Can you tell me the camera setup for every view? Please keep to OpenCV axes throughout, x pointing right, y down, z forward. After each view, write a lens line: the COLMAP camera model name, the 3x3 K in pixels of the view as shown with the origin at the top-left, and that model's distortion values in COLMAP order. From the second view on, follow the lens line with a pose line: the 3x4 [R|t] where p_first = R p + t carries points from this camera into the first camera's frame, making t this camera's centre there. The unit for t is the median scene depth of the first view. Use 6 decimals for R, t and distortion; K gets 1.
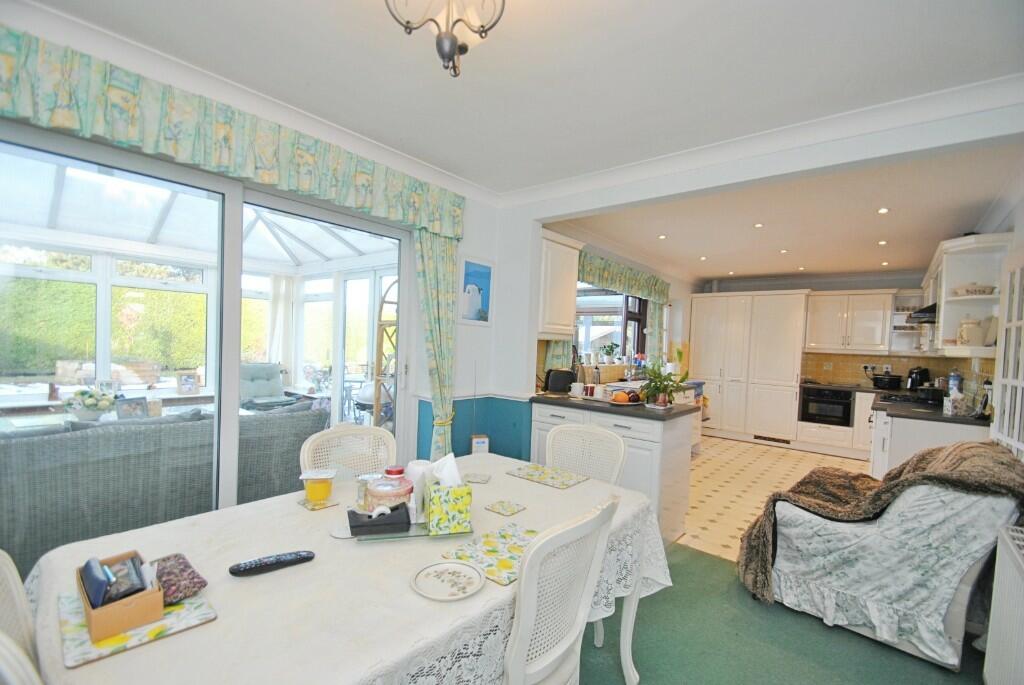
lens RADIAL K [[449.7, 0, 509.1], [0, 449.7, 355.4], [0, 0, 1]] dist [0.000397, -0.014753]
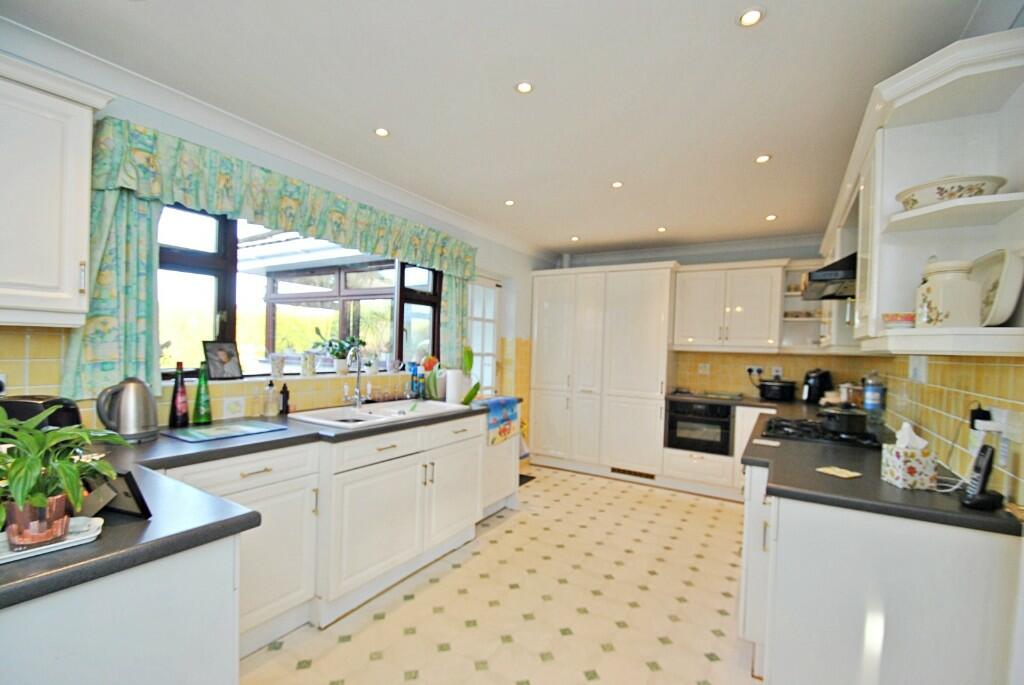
lens RADIAL K [[449.7, 0, 509.1], [0, 449.7, 355.4], [0, 0, 1]] dist [0.000397, -0.014753]
pose [[0.987975, -0.012720, 0.154091, 0.314125], [0.013608, 0.999896, -0.004708, 0.000749], [-0.154015, 0.006749, 0.988045, 0.357420]]
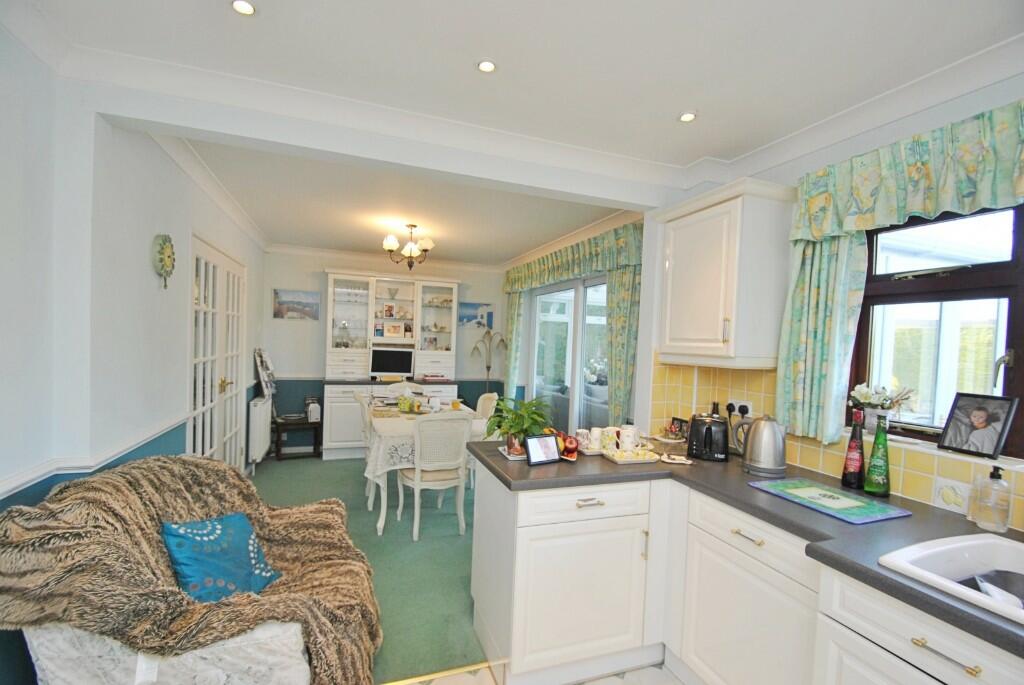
lens RADIAL K [[449.7, 0, 509.1], [0, 449.7, 355.4], [0, 0, 1]] dist [0.000397, -0.014753]
pose [[-0.497755, -0.038257, -0.866473, 0.666884], [-0.092515, 0.995669, 0.009185, -0.036990], [0.862369, 0.084734, -0.499139, 1.025040]]
